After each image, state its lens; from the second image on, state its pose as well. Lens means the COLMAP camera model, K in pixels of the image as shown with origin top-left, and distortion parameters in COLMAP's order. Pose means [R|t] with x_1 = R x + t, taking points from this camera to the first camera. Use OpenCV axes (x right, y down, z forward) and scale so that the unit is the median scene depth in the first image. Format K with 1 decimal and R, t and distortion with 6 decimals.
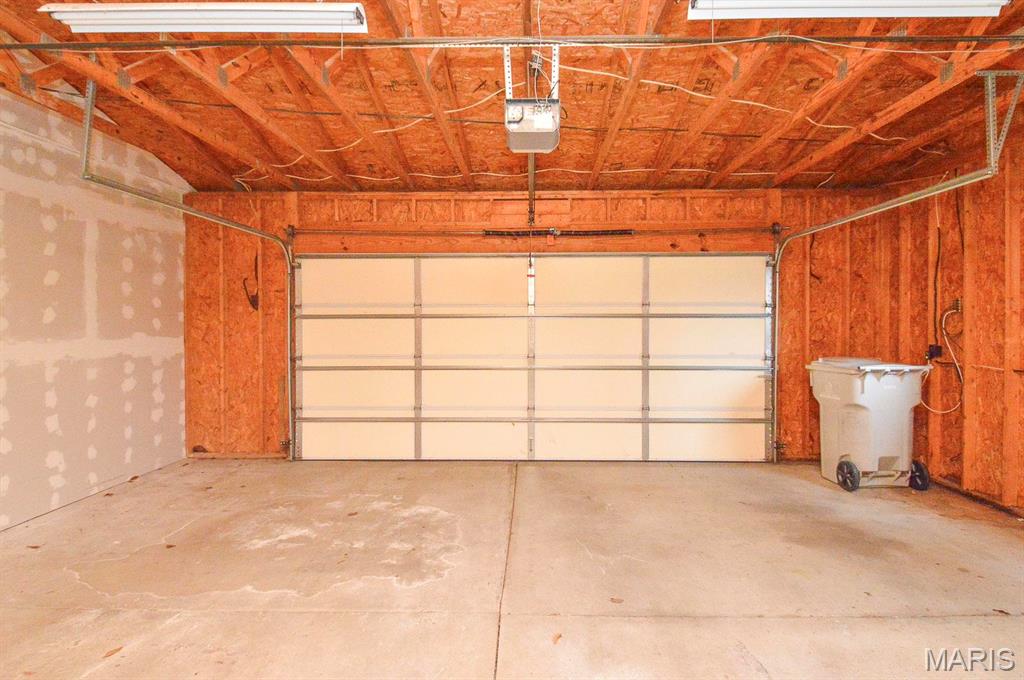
lens RADIAL K [[554.8, 0, 519.5], [0, 554.8, 340.3], [0, 0, 1]] dist [-0.005580, -0.003398]
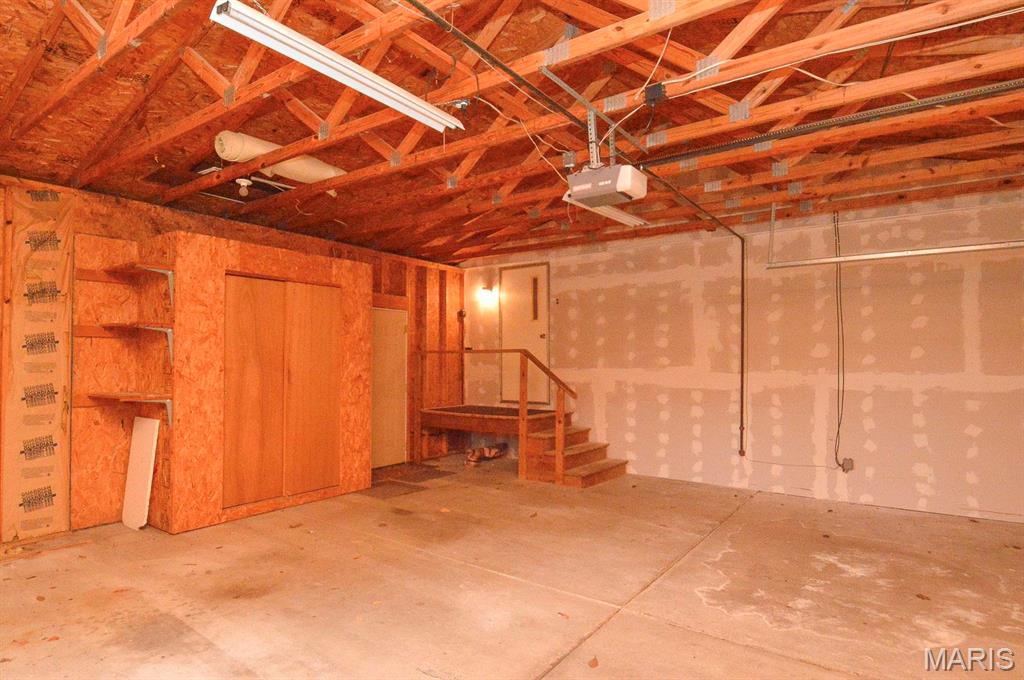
lens RADIAL K [[554.8, 0, 519.5], [0, 554.8, 340.3], [0, 0, 1]] dist [-0.005580, -0.003398]
pose [[-0.574962, -0.032705, -0.817526, 0.749866], [-0.023616, 0.999448, -0.023374, -0.025002], [0.817839, 0.005868, -0.575417, 1.063015]]
